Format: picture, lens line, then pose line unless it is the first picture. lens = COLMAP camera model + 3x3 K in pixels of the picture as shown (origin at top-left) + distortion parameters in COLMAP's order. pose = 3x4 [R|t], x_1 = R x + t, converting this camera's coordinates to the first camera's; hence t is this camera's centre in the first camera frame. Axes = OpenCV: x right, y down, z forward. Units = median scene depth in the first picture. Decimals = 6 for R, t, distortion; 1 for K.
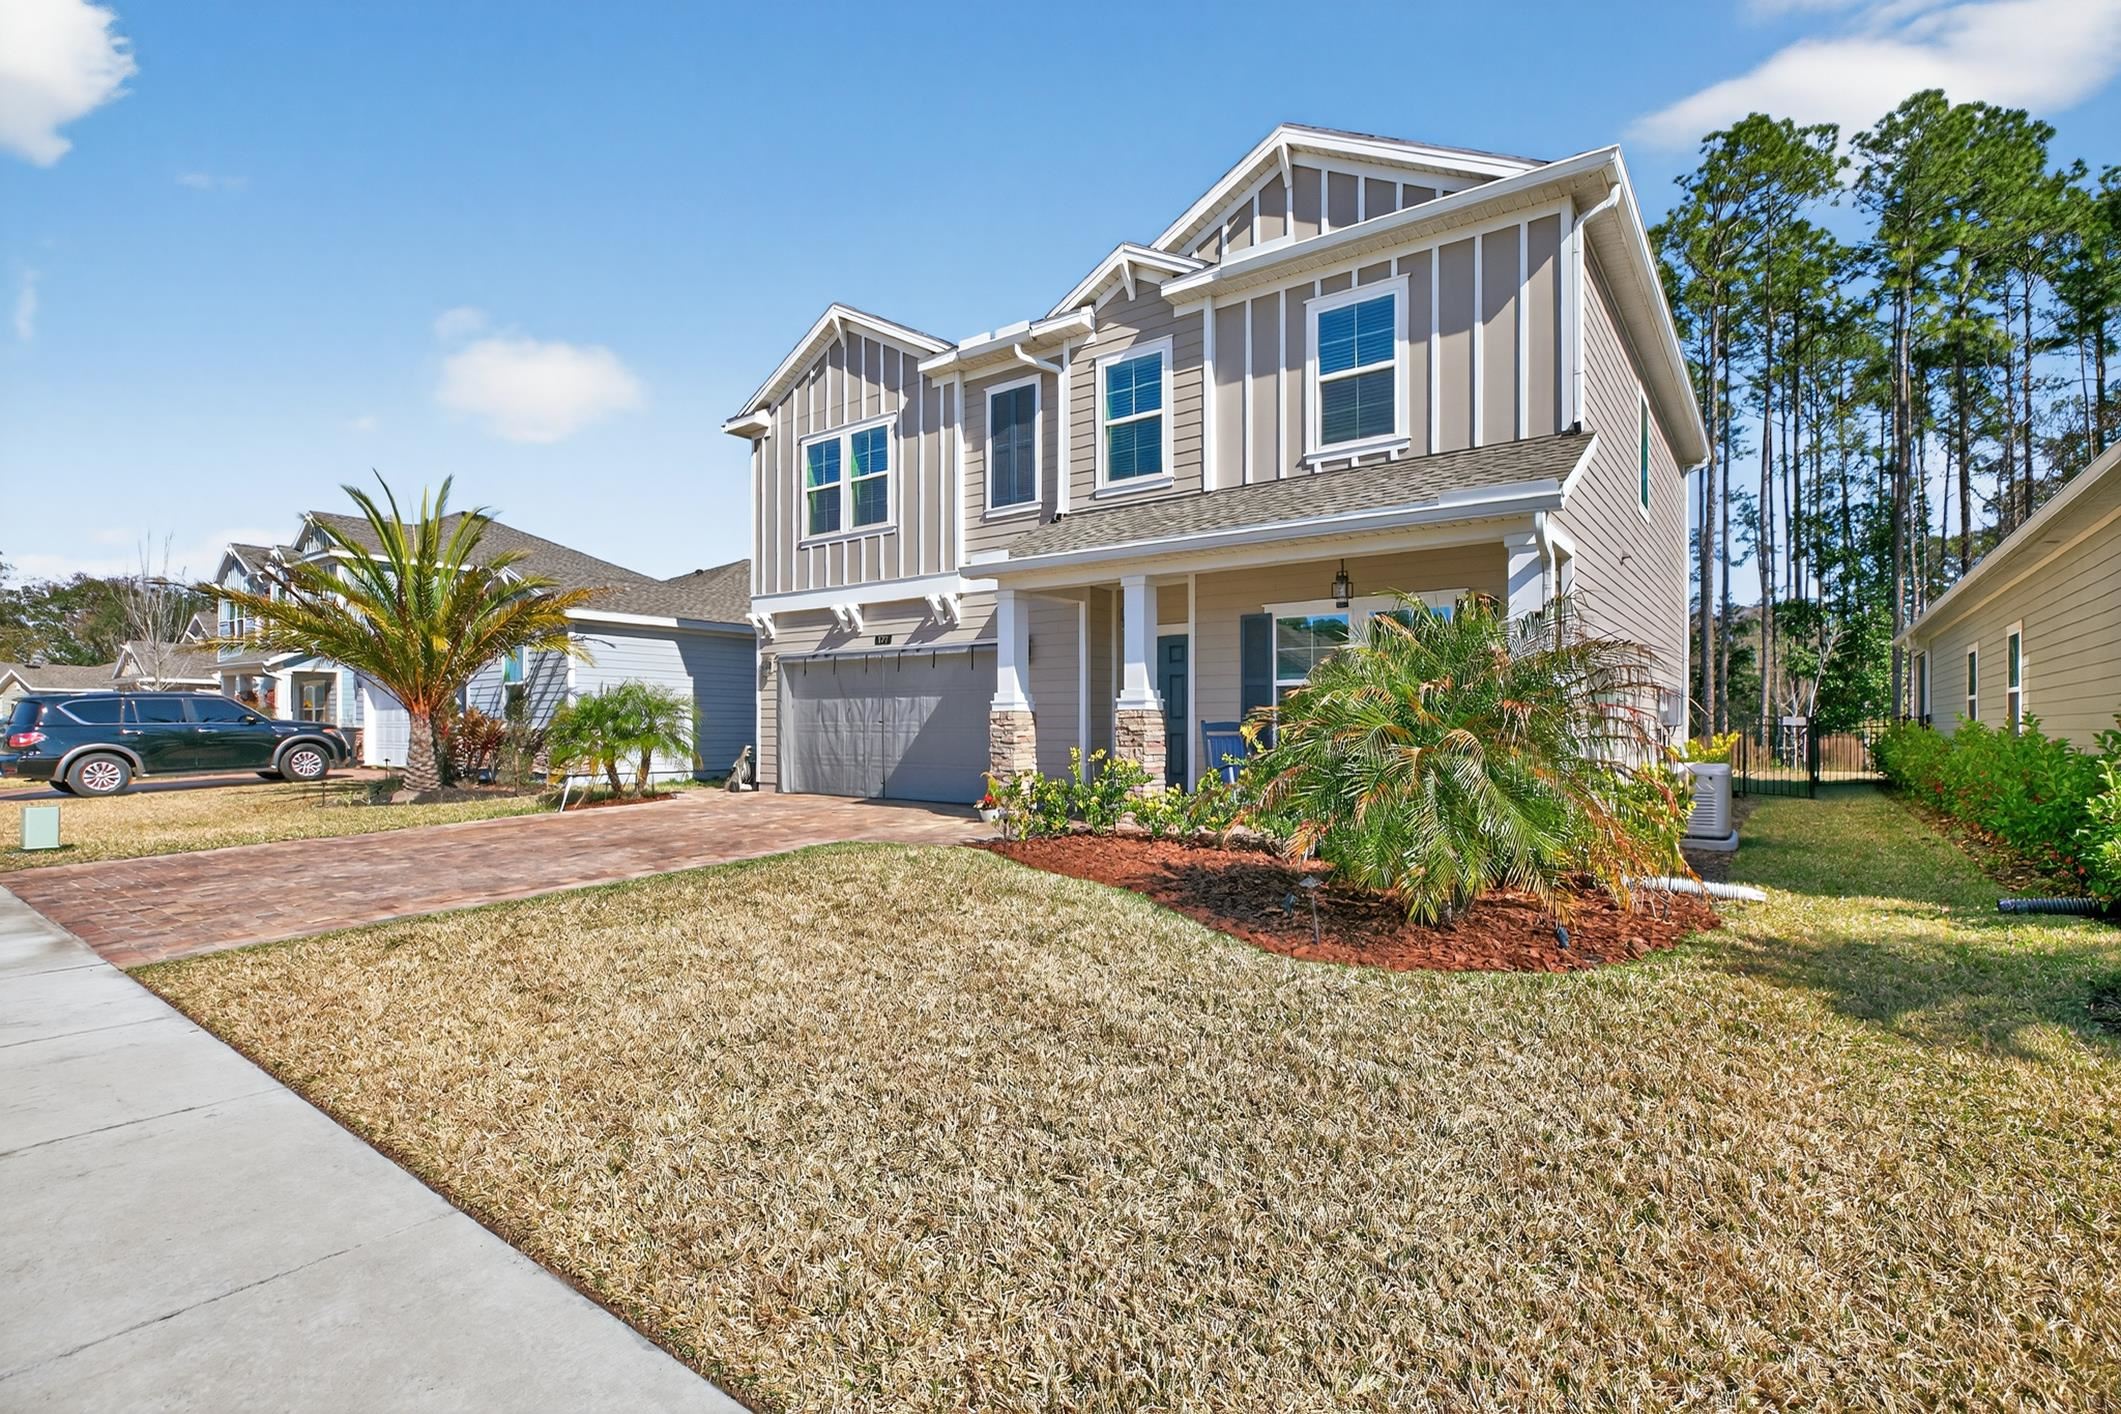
lens RADIAL K [[972.4, 0, 1064.1], [0, 972.4, 728.1], [0, 0, 1]] dist [-0.001234, -0.000022]
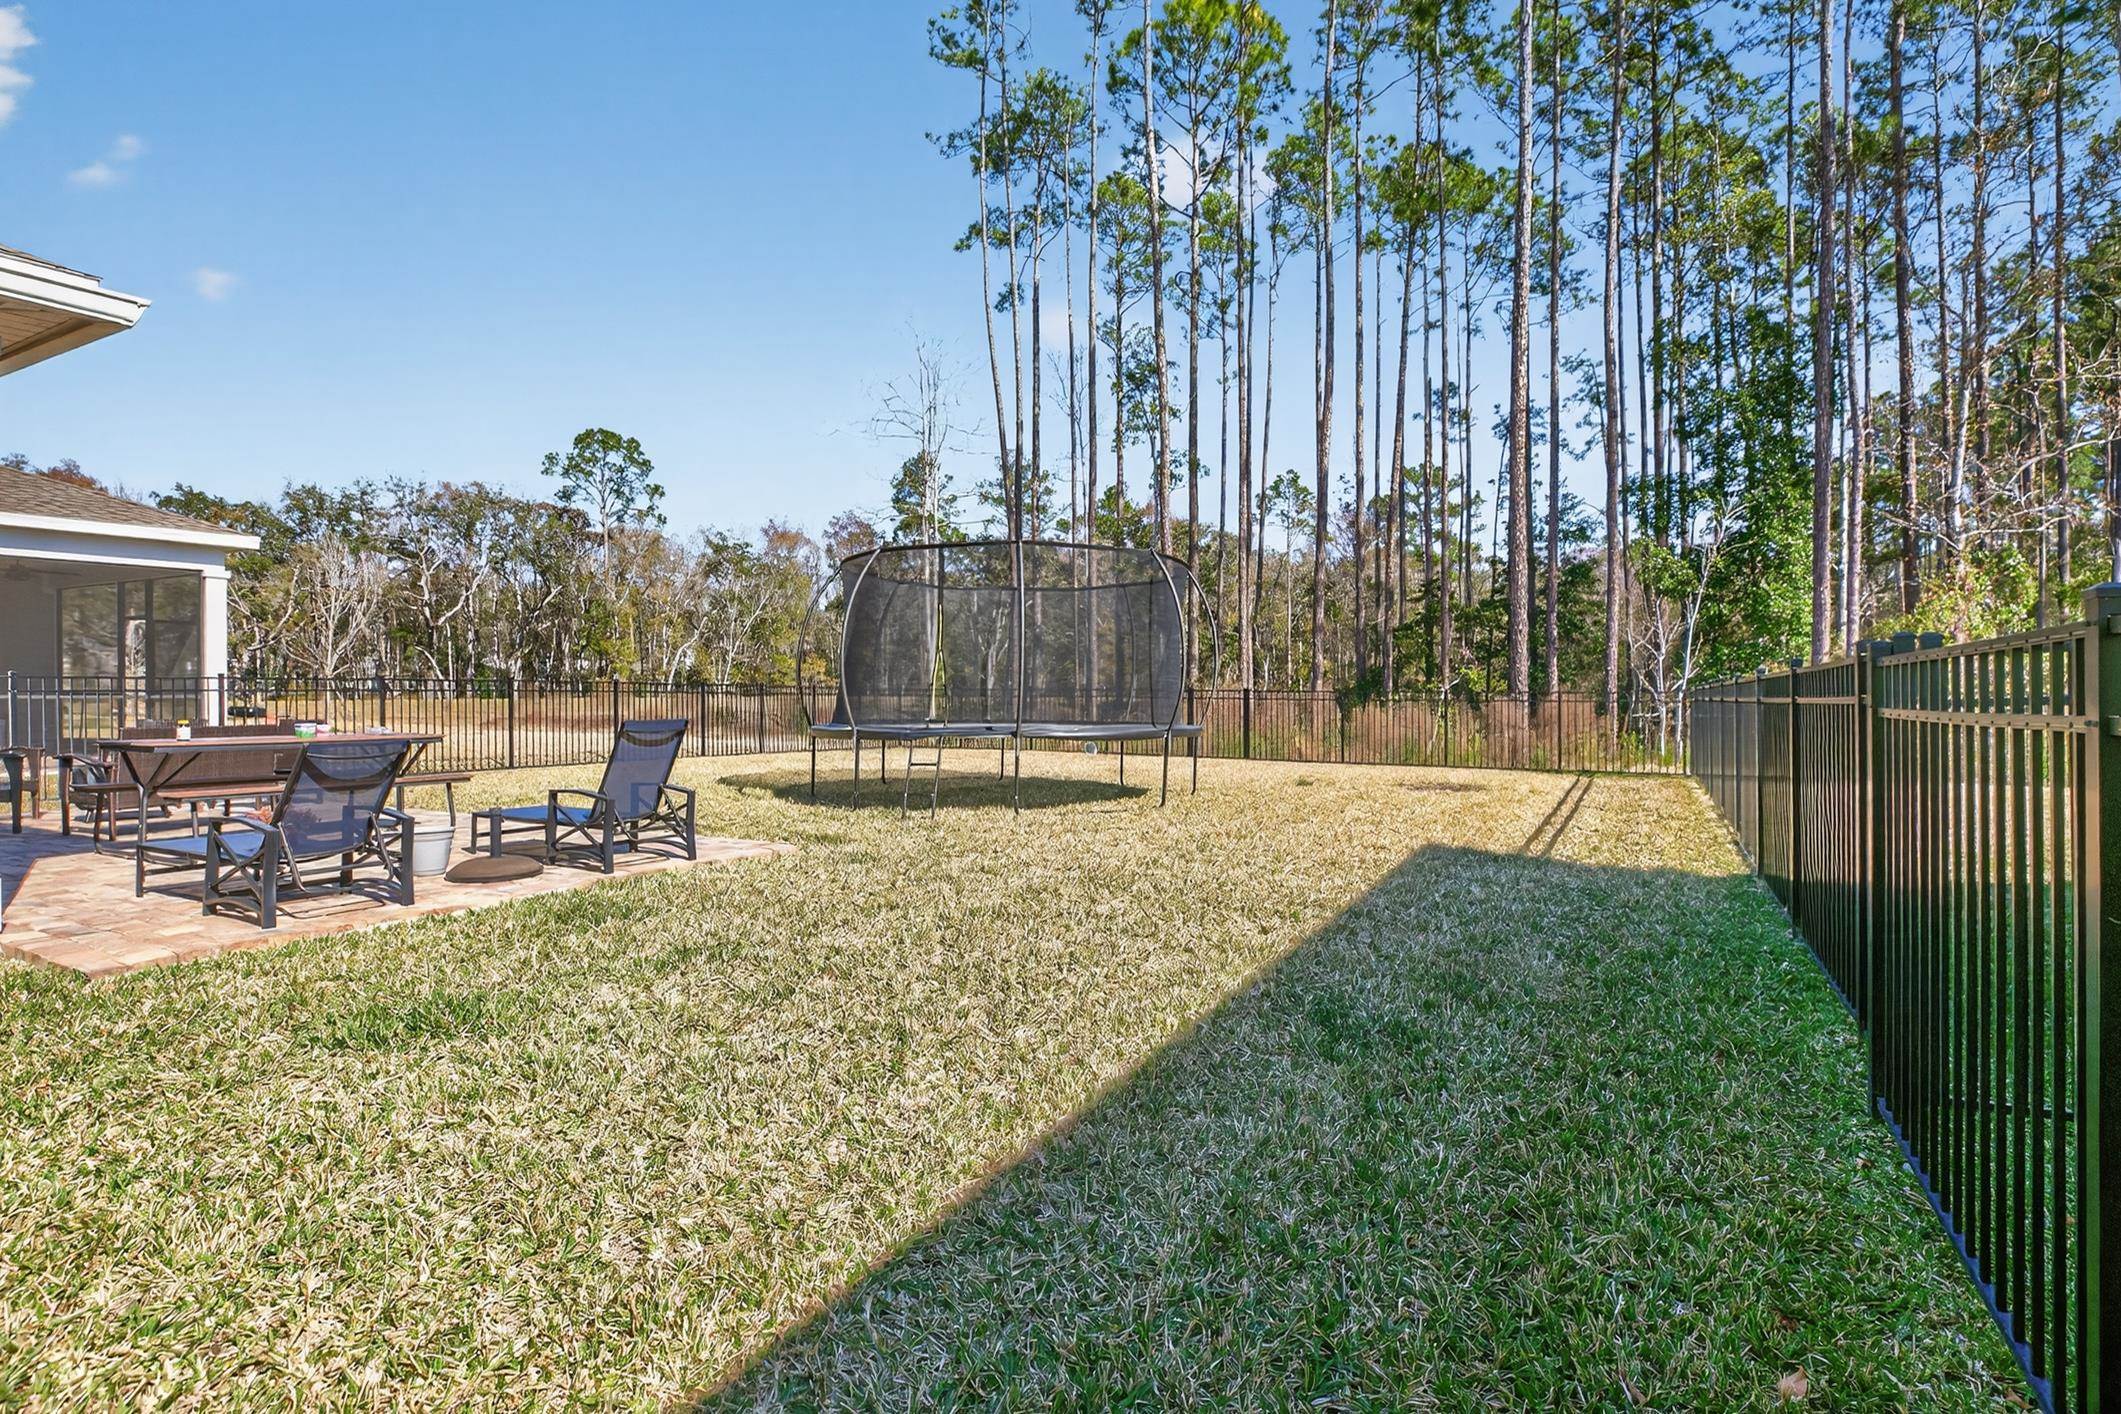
lens RADIAL K [[1049.1, 0, 1060.5], [0, 1049.1, 707.0], [0, 0, 1]] dist [-0.002548, -0.000289]
pose [[0.990750, -0.015047, 0.134862, 0.277175], [0.012849, 0.999770, 0.017153, -0.000118], [-0.135089, -0.015262, 0.990716, 0.377400]]
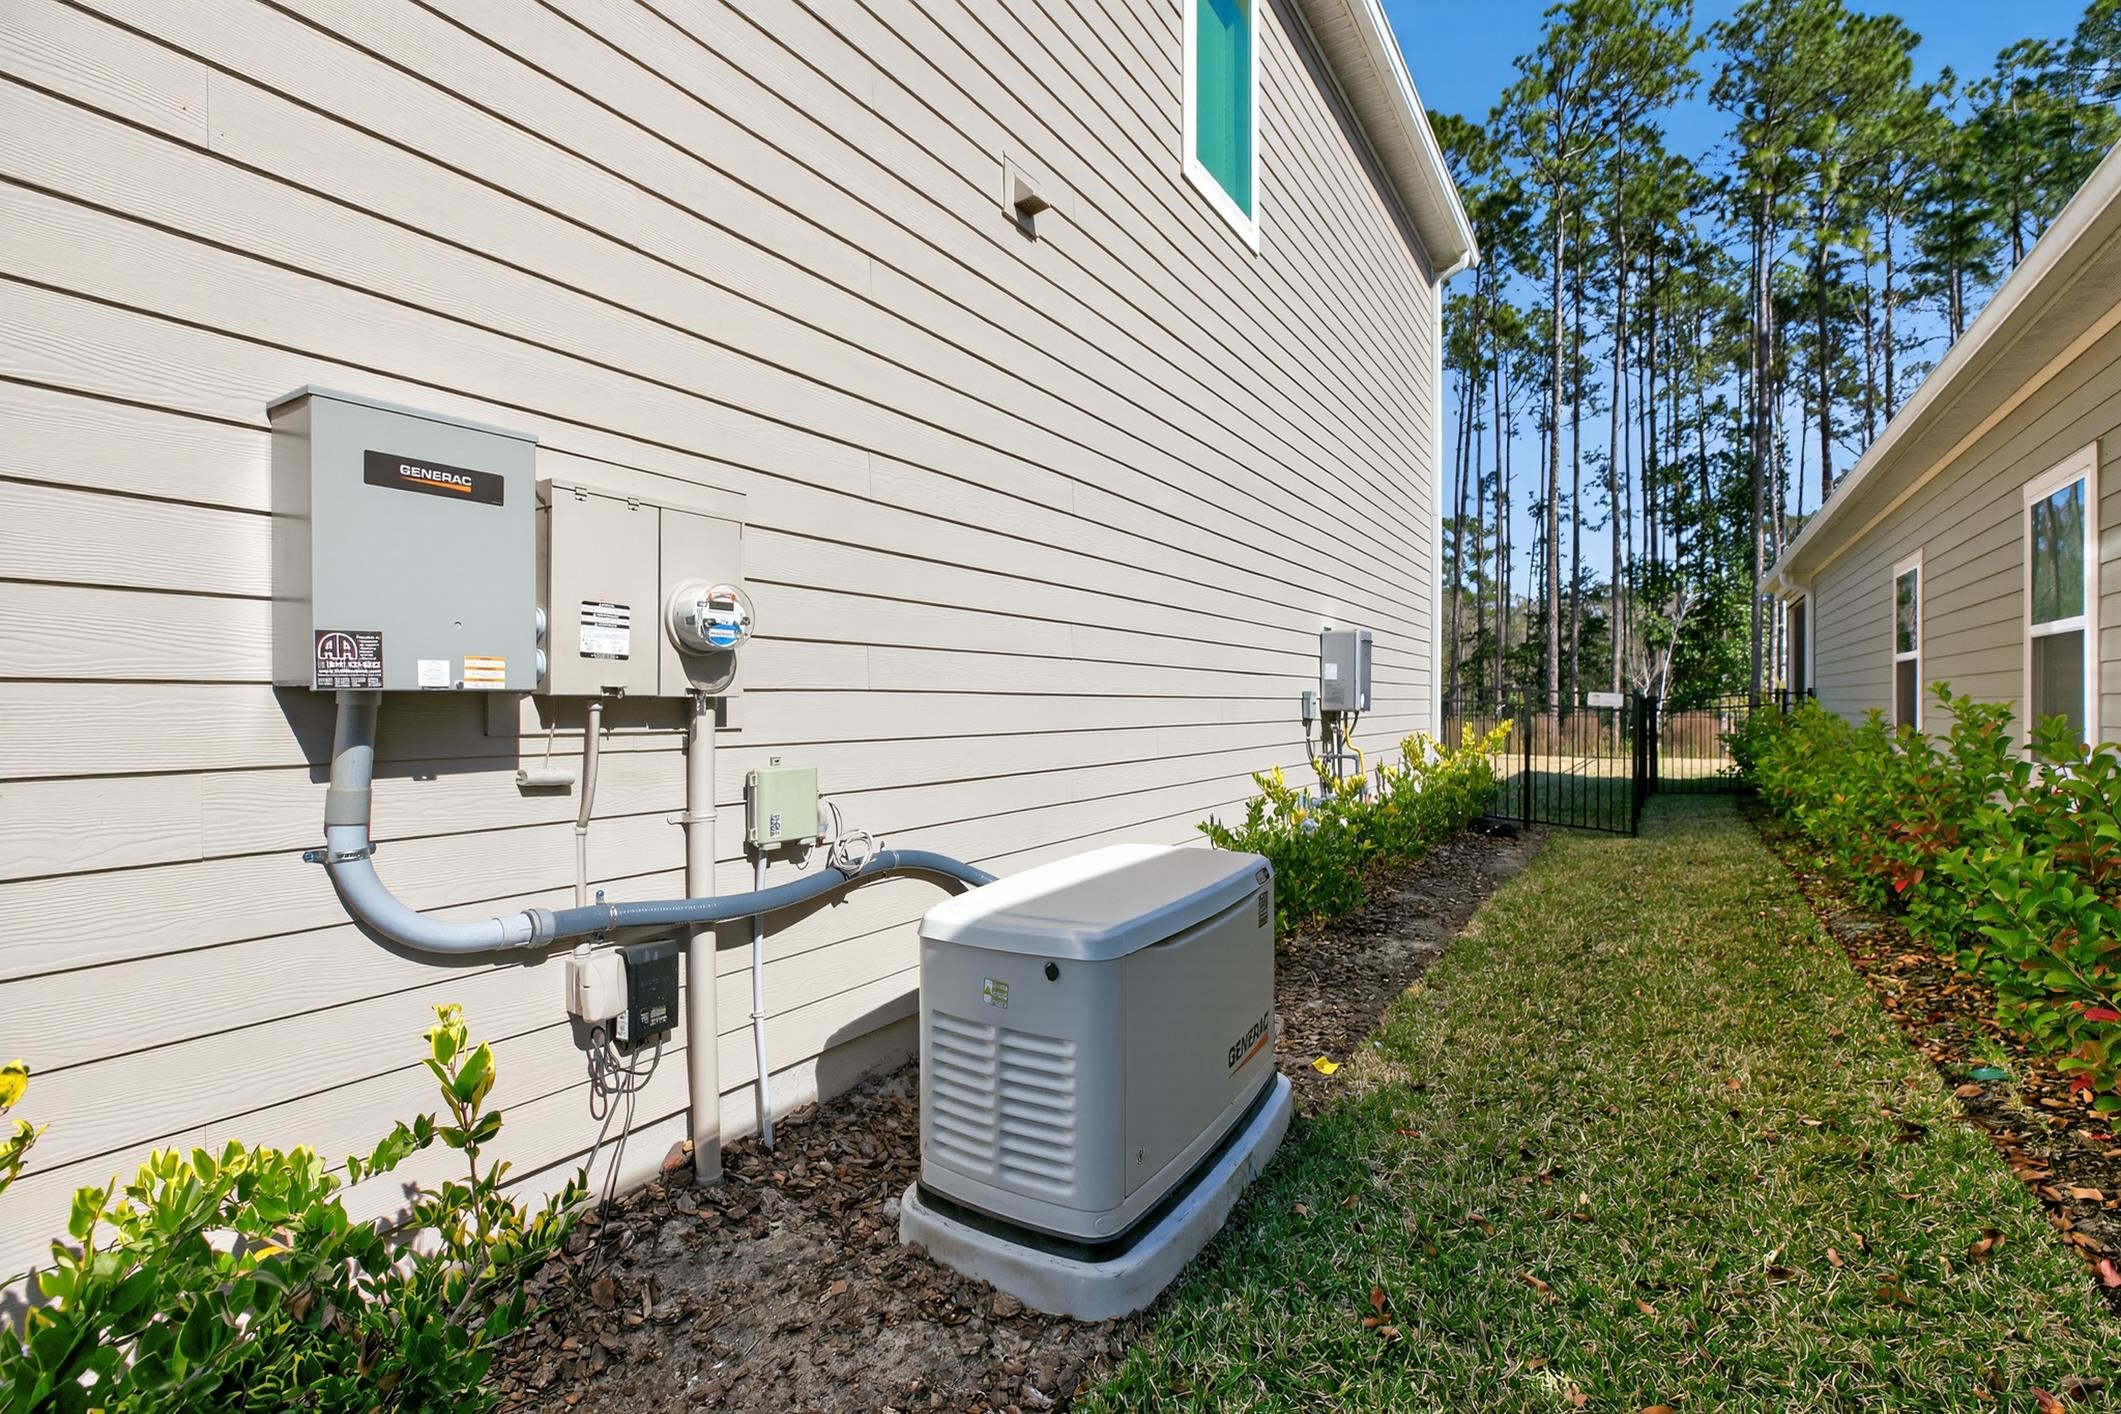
lens RADIAL K [[958.2, 0, 1069.6], [0, 958.2, 708.6], [0, 0, 1]] dist [0.000683, 0.000004]
pose [[0.996018, -0.003318, 0.089087, 0.146399], [0.003107, 0.999992, 0.002509, -0.000370], [-0.089095, -0.002222, 0.996021, 0.174507]]
